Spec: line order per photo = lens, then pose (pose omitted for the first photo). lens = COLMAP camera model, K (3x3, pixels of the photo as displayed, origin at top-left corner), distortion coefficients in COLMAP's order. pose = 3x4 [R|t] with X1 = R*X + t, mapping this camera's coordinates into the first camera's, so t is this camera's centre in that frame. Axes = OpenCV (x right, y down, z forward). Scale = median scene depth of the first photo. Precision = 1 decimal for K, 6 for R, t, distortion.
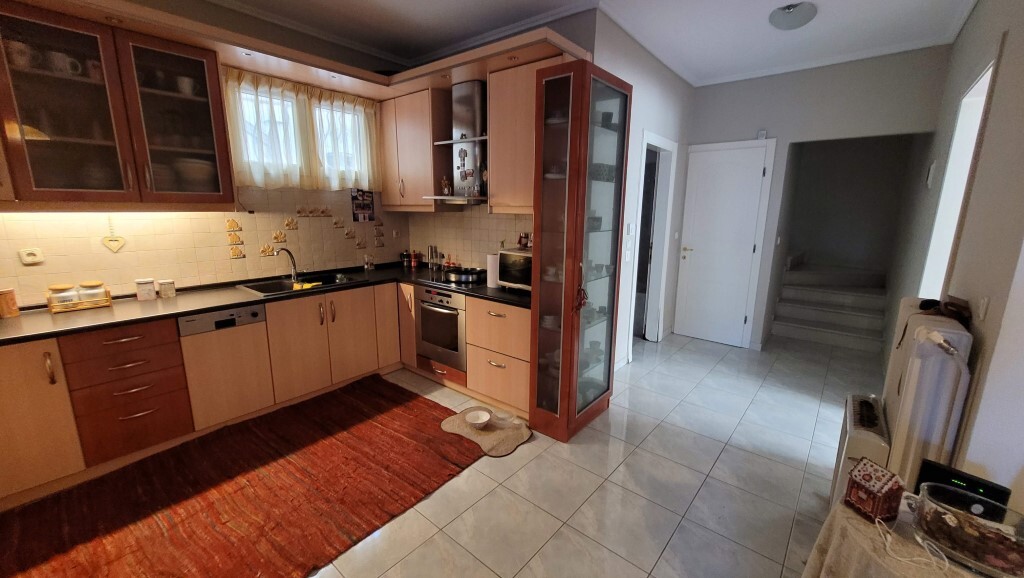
lens RADIAL K [[406.3, 0, 512.0], [0, 406.3, 289.0], [0, 0, 1]] dist [0.008185, -0.000124]
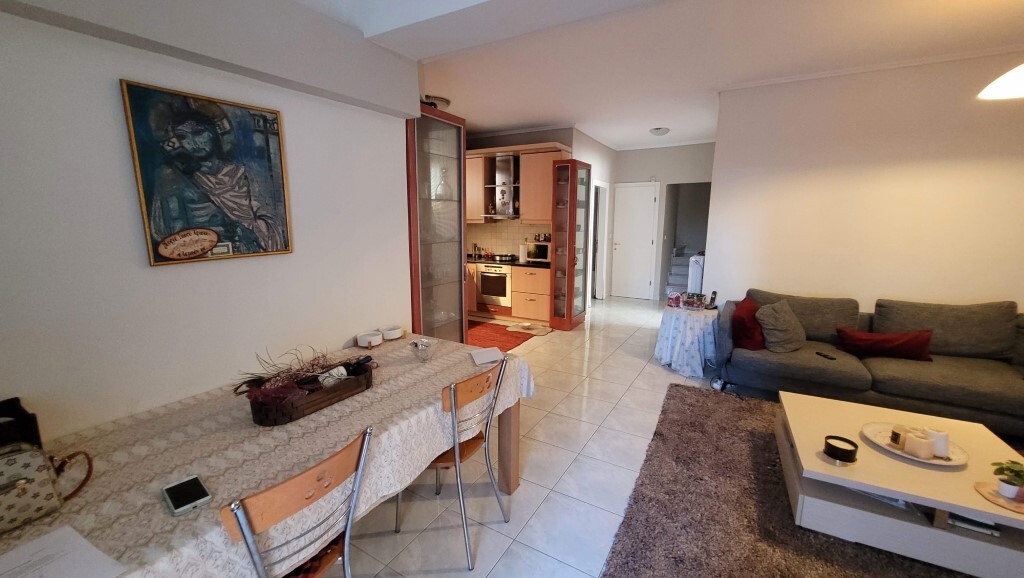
lens RADIAL K [[406.3, 0, 512.0], [0, 406.3, 289.0], [0, 0, 1]] dist [0.008185, -0.000124]
pose [[0.986010, -0.035820, 0.162792, -0.413560], [0.040423, 0.998869, -0.025050, 0.166938], [-0.161711, 0.031280, 0.986342, -0.868925]]
